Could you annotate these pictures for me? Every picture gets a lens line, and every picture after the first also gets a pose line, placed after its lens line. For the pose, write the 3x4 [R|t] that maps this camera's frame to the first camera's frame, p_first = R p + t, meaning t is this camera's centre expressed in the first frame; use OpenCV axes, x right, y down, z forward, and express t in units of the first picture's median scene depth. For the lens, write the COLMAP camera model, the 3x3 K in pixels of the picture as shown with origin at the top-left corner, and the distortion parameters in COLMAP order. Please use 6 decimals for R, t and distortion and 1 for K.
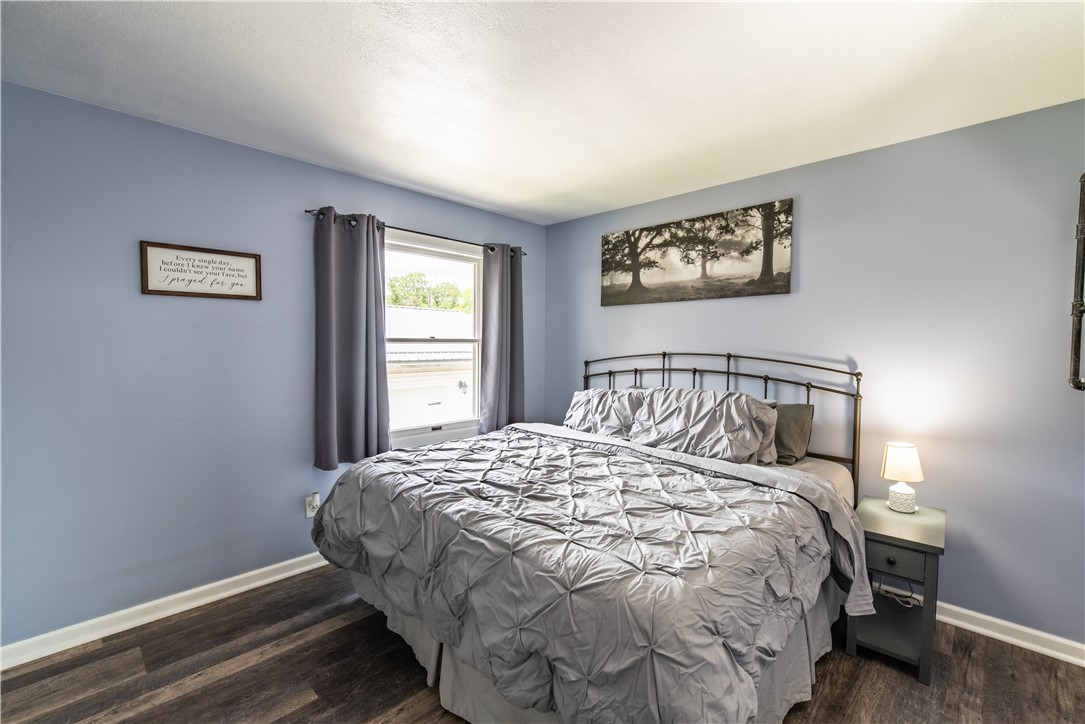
lens RADIAL K [[481.4, 0, 541.8], [0, 481.4, 359.3], [0, 0, 1]] dist [0.000683, -0.001043]
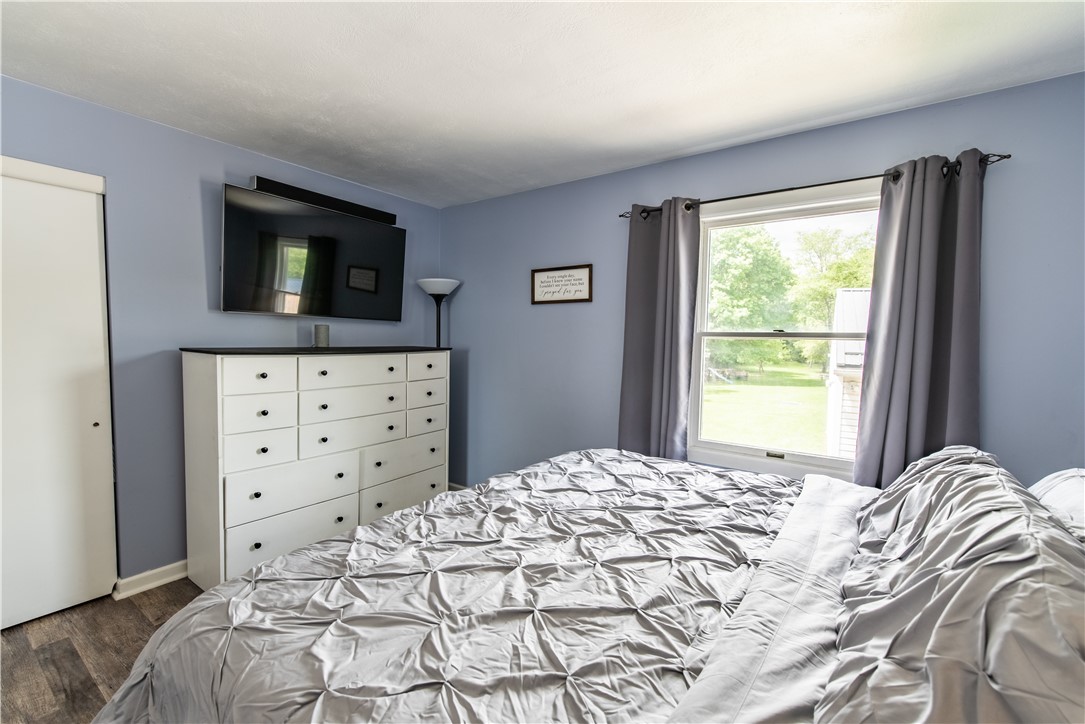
lens RADIAL K [[481.4, 0, 542.4], [0, 481.4, 363.7], [0, 0, 1]] dist [0.000683, -0.001043]
pose [[0.123061, 0.050463, -0.991115, 0.613280], [-0.046673, 0.997895, 0.045013, -0.016244], [0.991301, 0.040719, 0.125157, 0.741738]]
